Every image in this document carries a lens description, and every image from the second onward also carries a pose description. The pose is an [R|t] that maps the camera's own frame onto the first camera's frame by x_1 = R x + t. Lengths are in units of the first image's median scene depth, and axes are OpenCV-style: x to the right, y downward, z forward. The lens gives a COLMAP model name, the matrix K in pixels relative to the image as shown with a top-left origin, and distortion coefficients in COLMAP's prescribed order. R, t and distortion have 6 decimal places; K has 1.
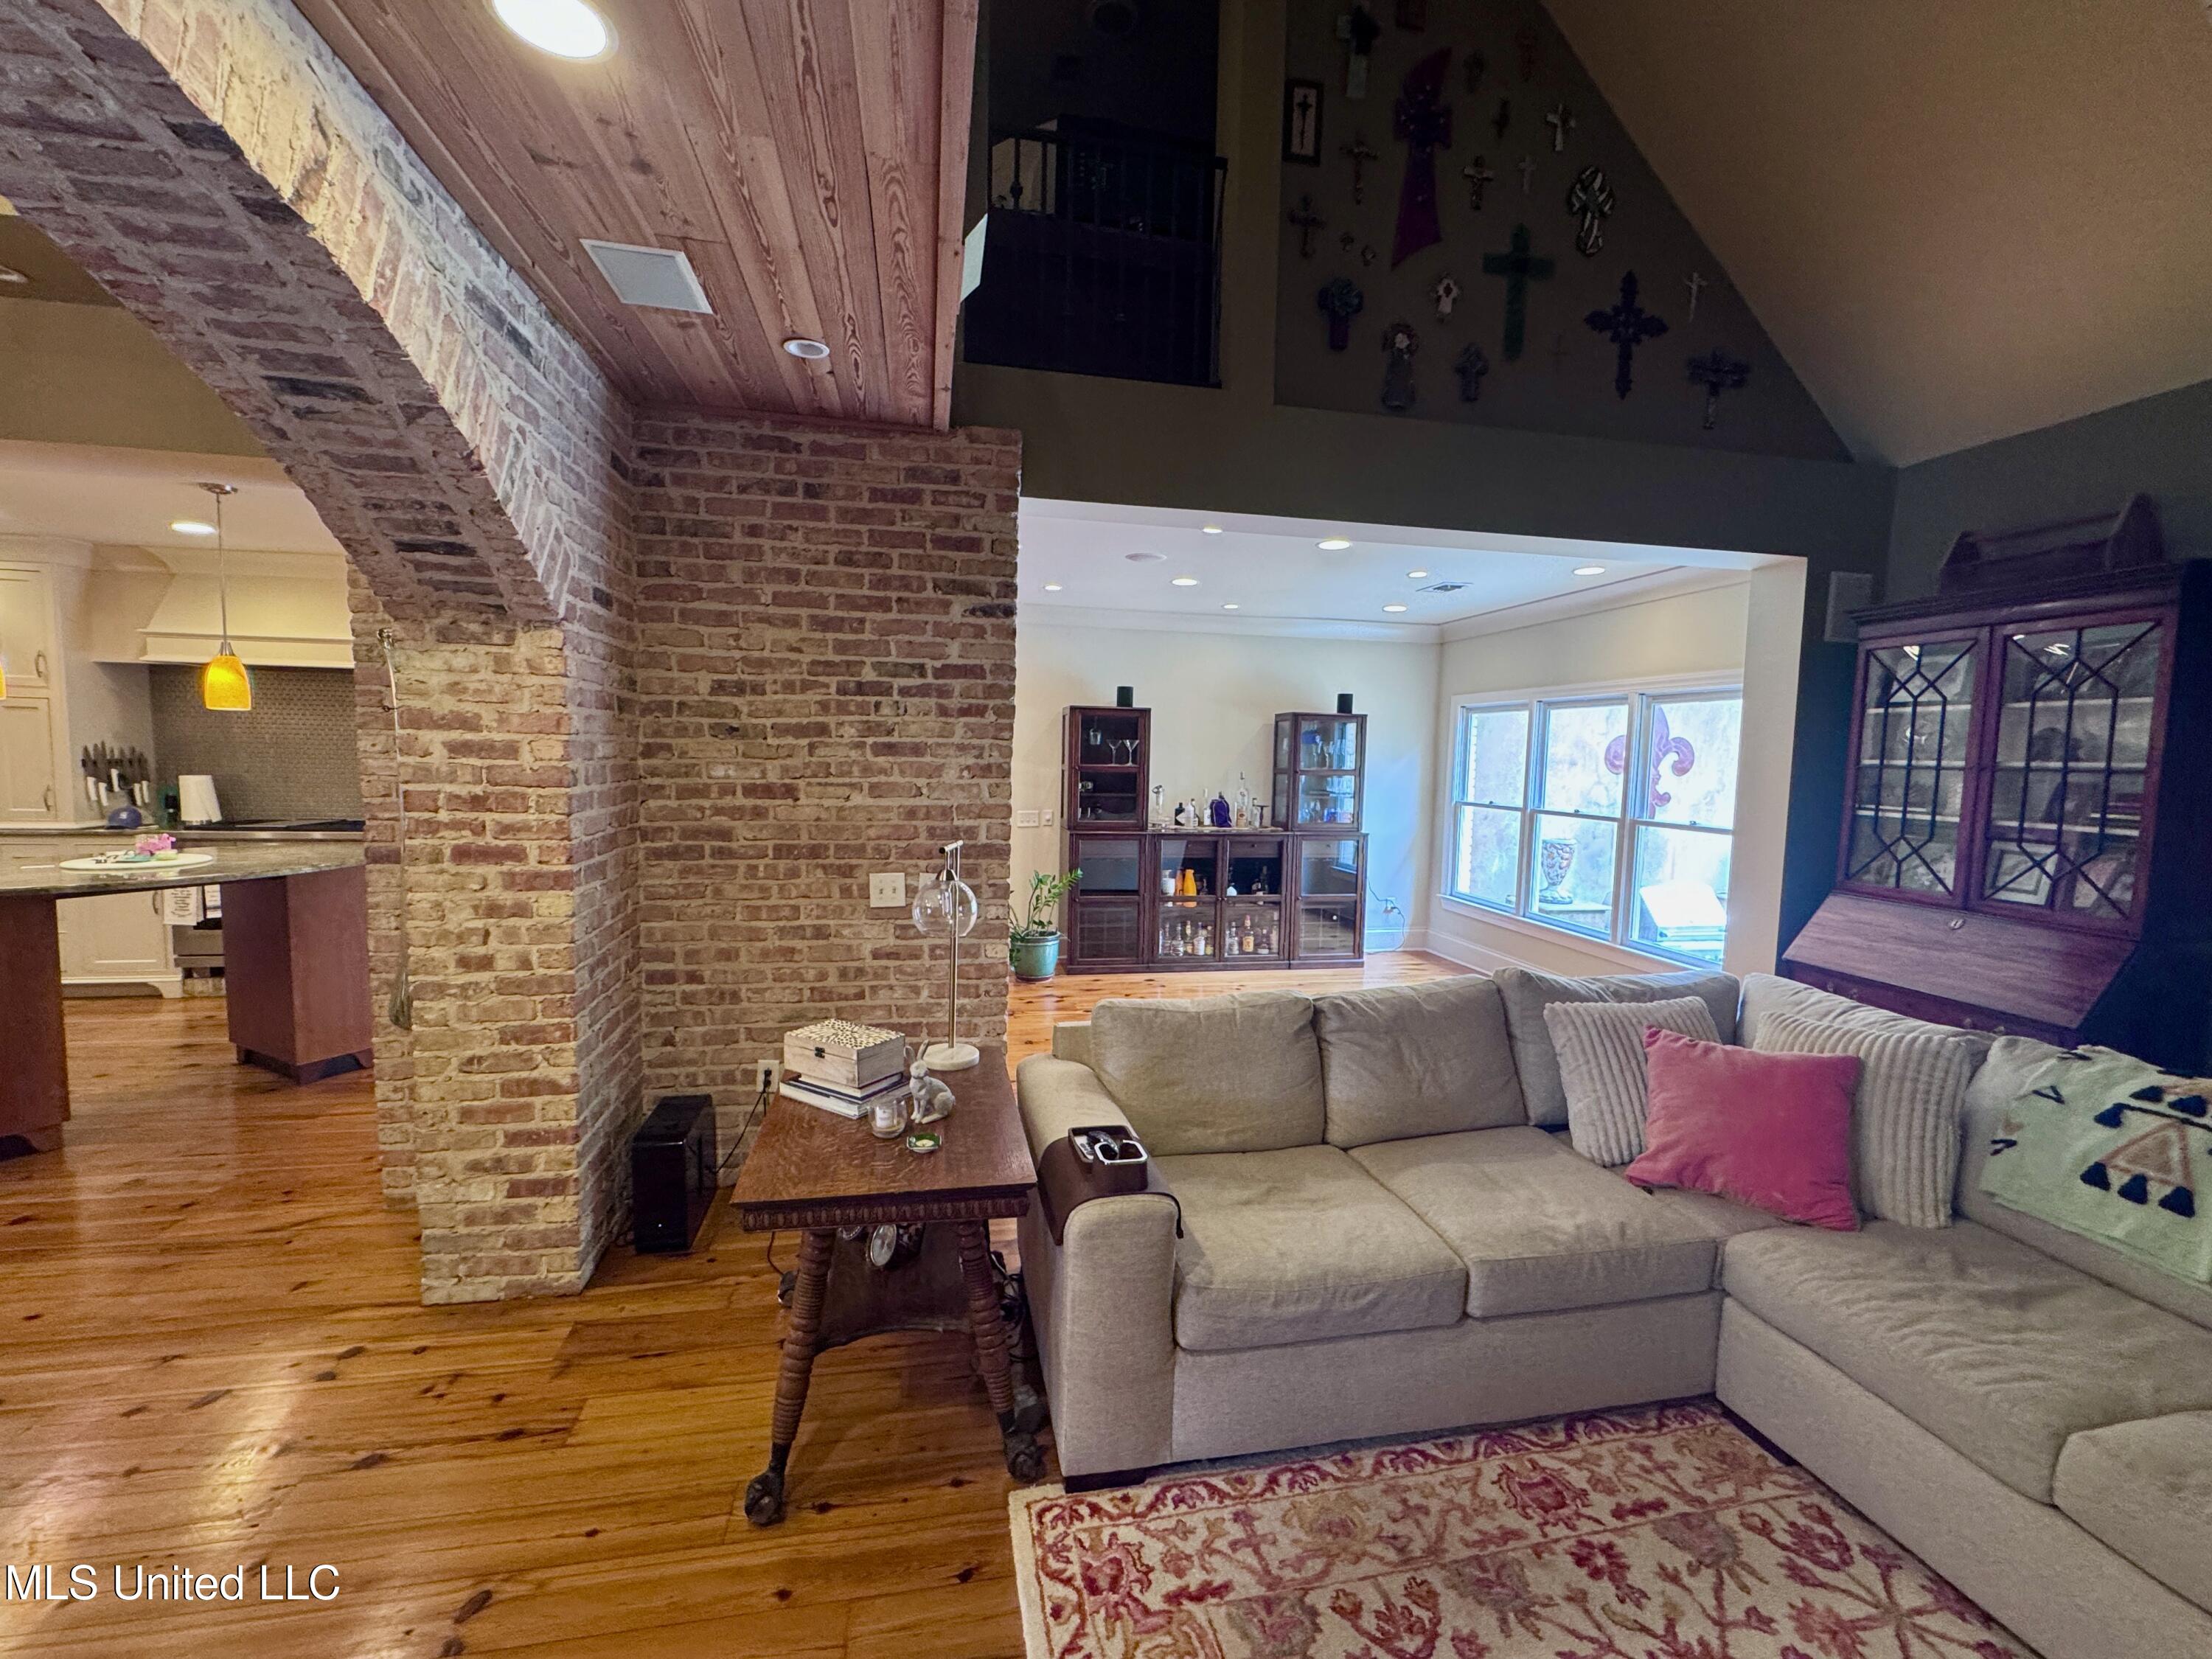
lens RADIAL K [[923.4, 0, 1102.3], [0, 923.4, 829.3], [0, 0, 1]] dist [-0.002212, 0.000187]
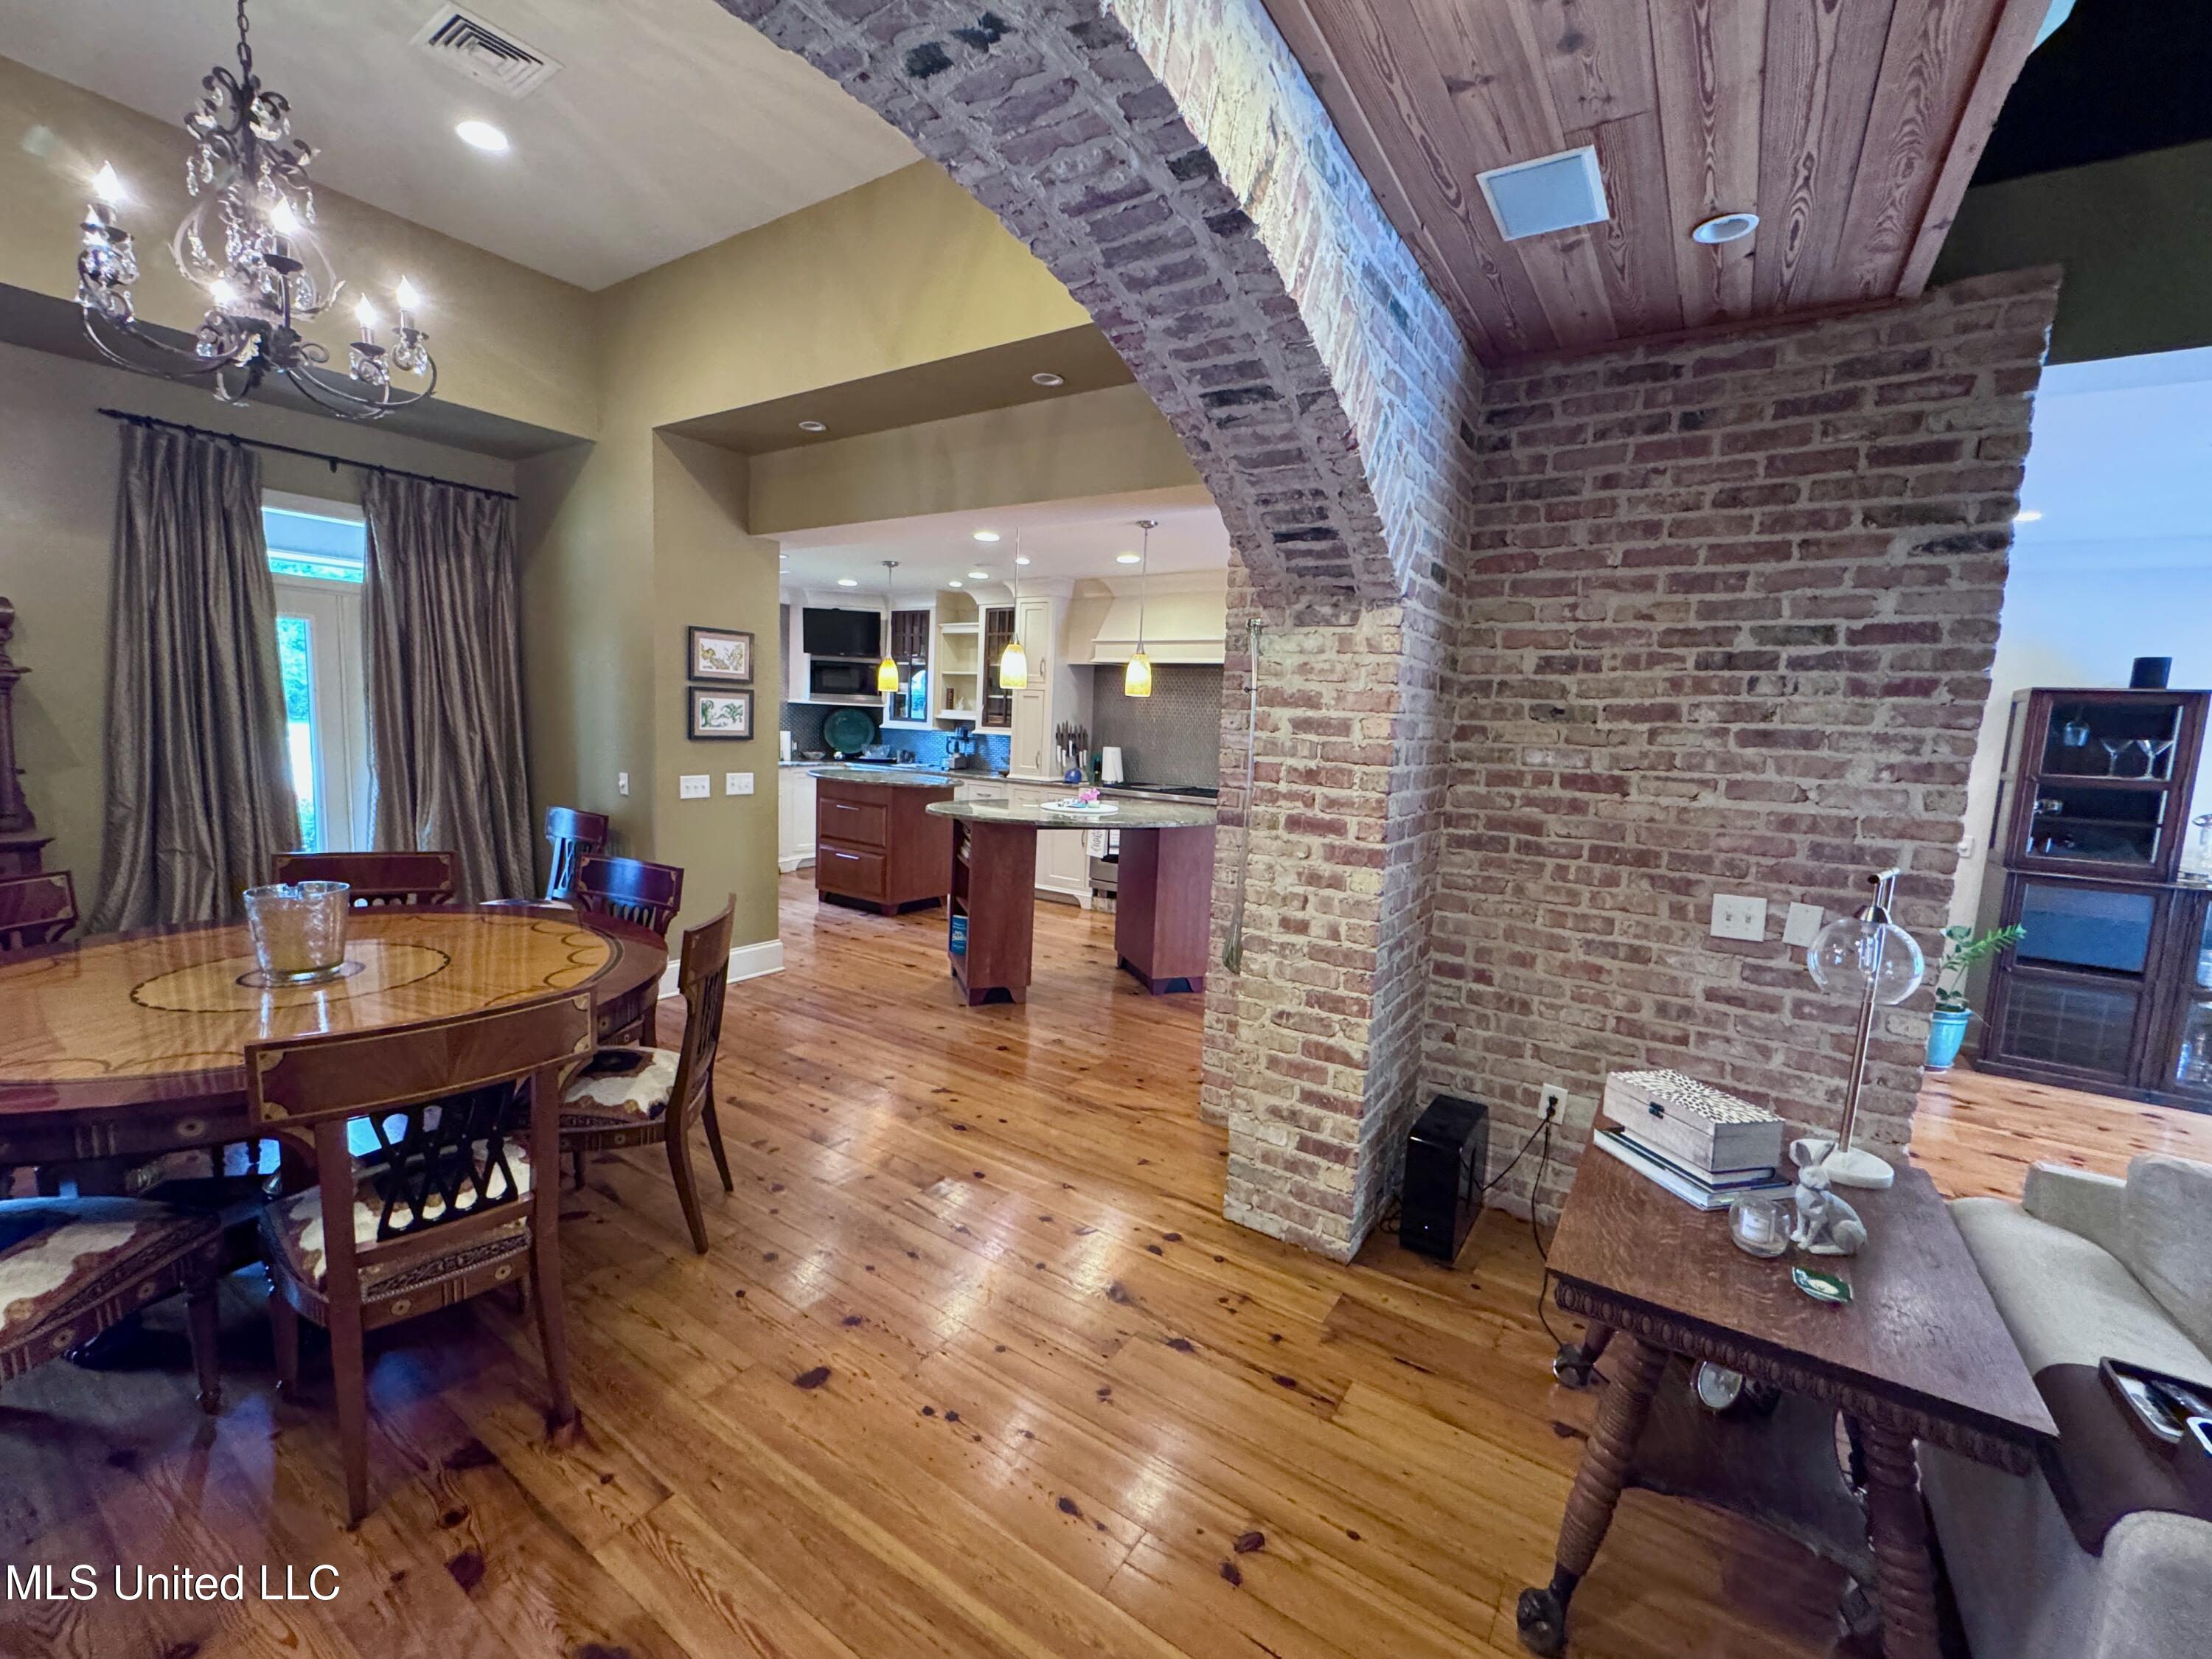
lens RADIAL K [[923.4, 0, 1102.3], [0, 923.4, 829.3], [0, 0, 1]] dist [-0.002212, 0.000187]
pose [[0.709301, 0.094312, -0.698569, -0.095075], [-0.088660, 0.995075, 0.044320, 0.005503], [0.699308, 0.030499, 0.714169, 0.072284]]
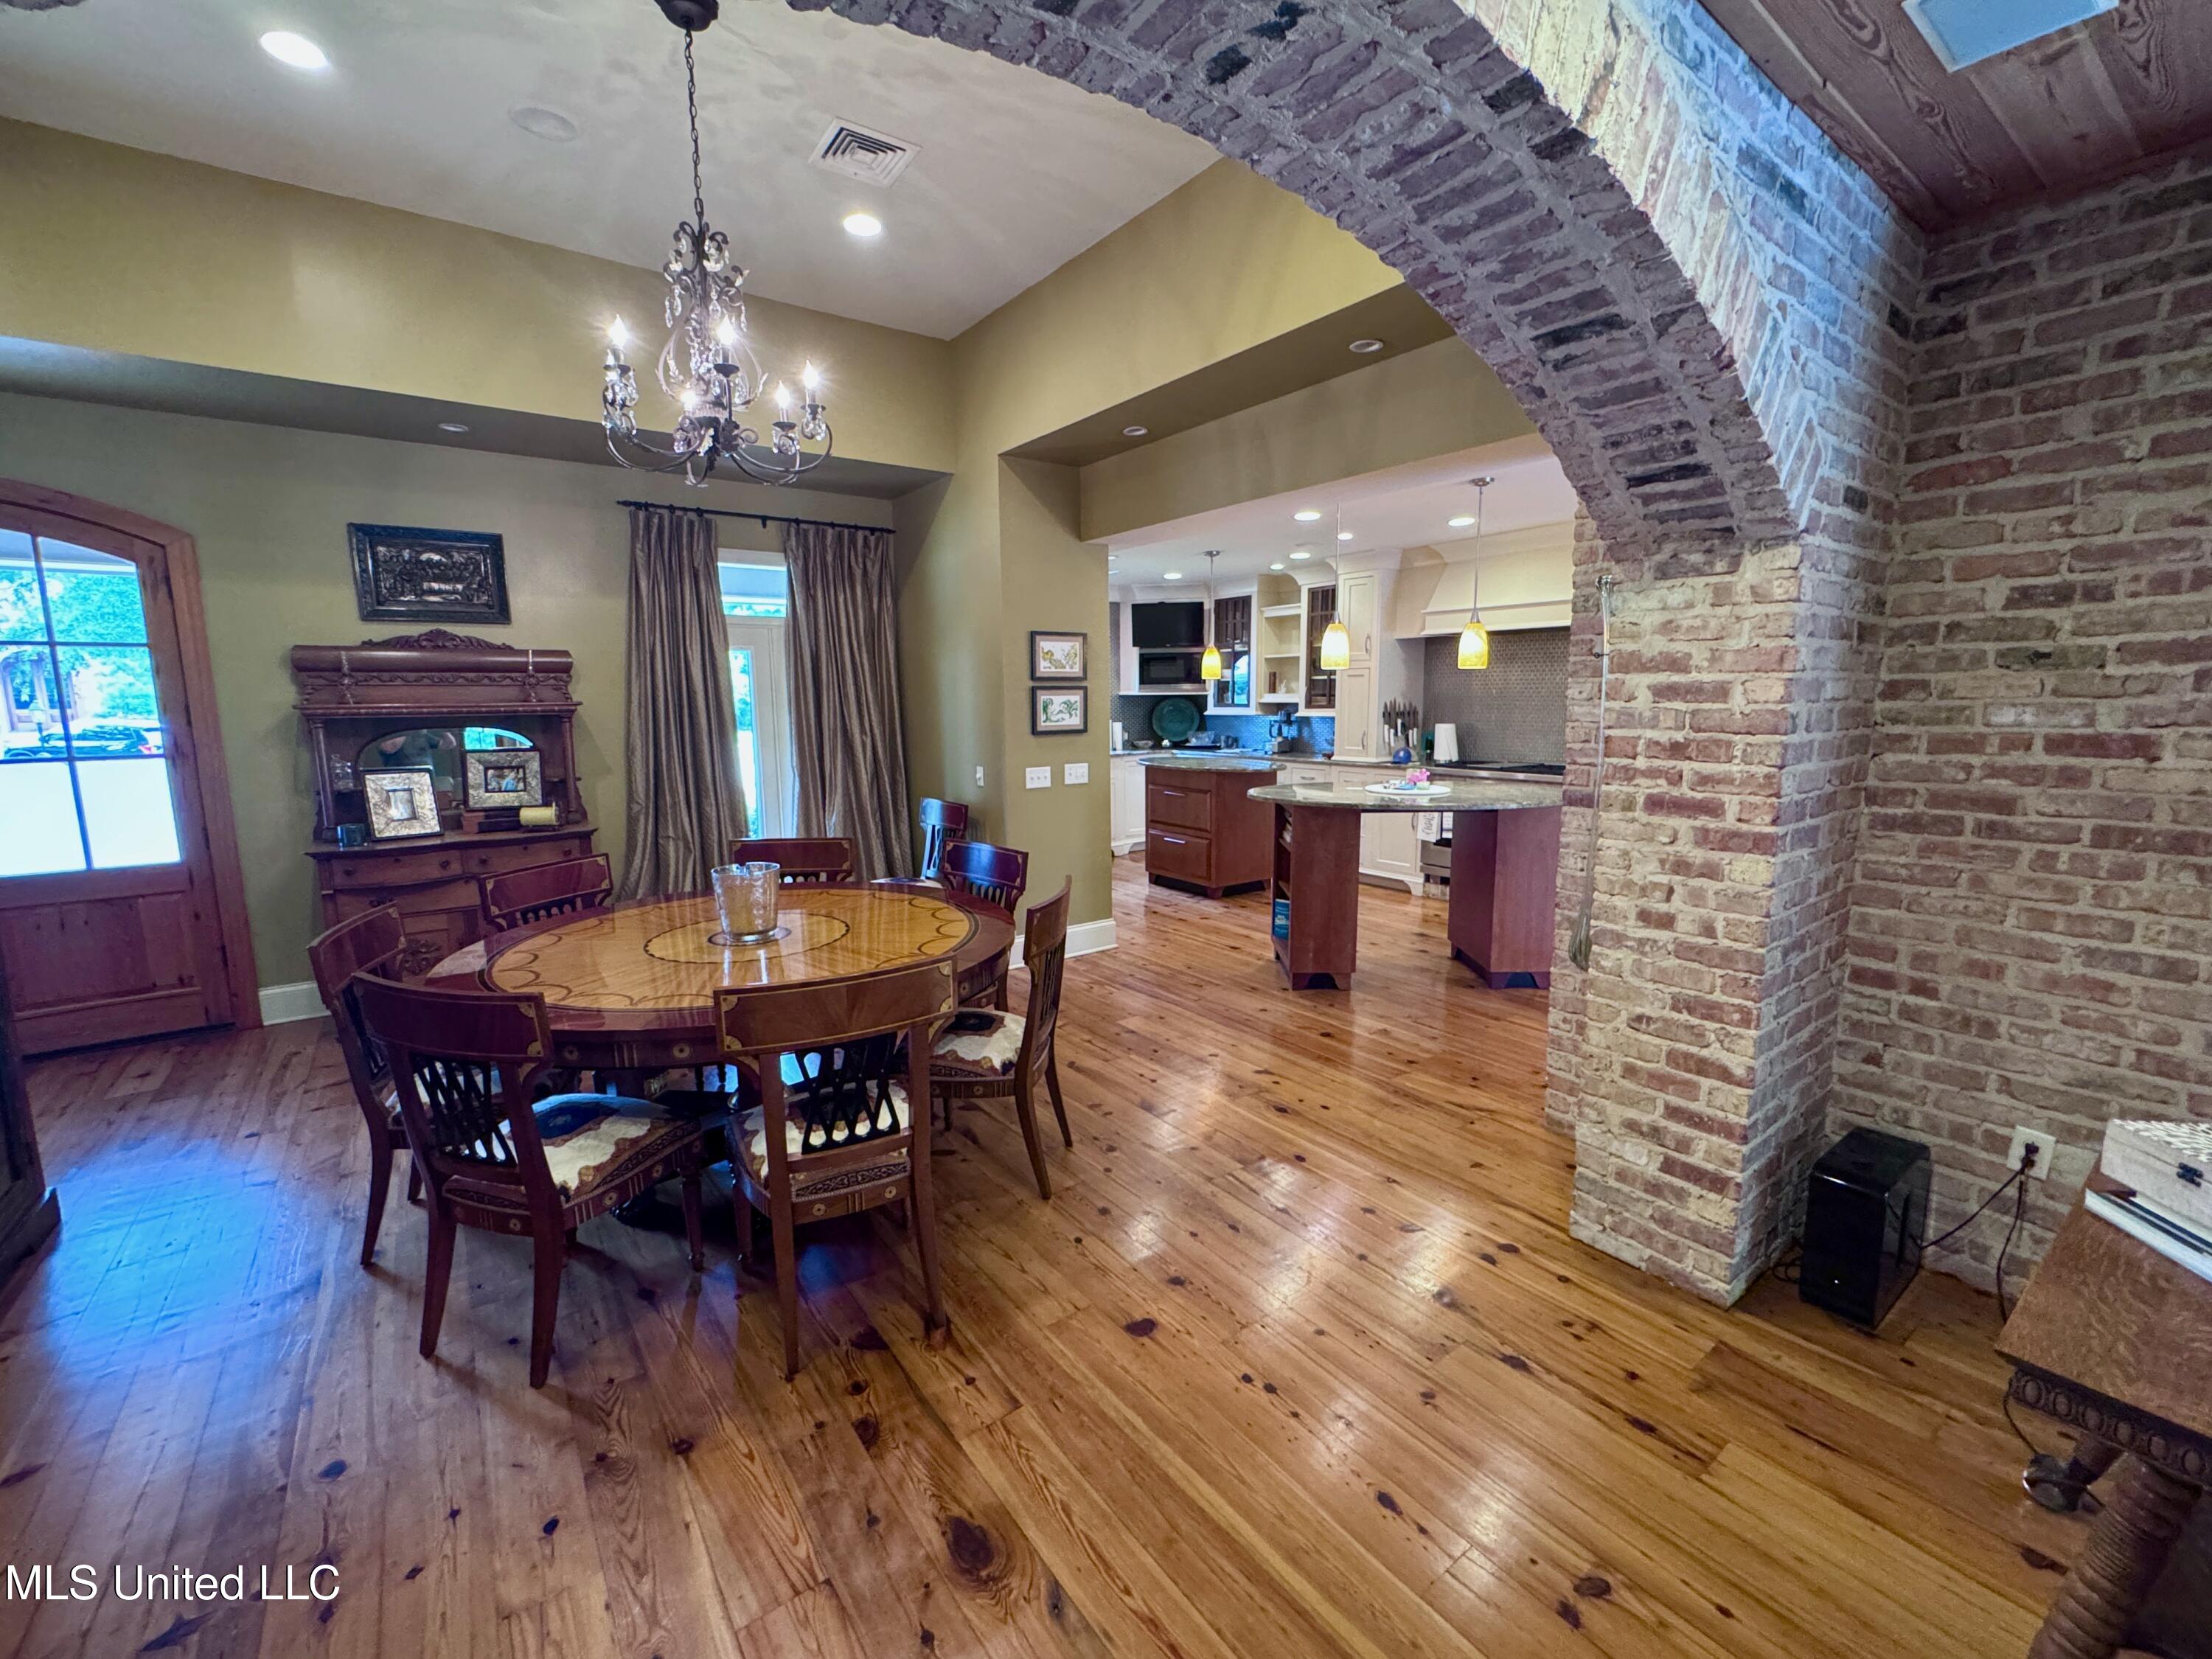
lens RADIAL K [[923.0, 0, 1104.0], [0, 923.0, 829.8], [0, 0, 1]] dist [-0.001346, -0.000030]
pose [[0.429095, 0.104043, -0.897247, -0.078070], [-0.056507, 0.994490, 0.088295, 0.001503], [0.901490, 0.012814, 0.432610, 0.073600]]
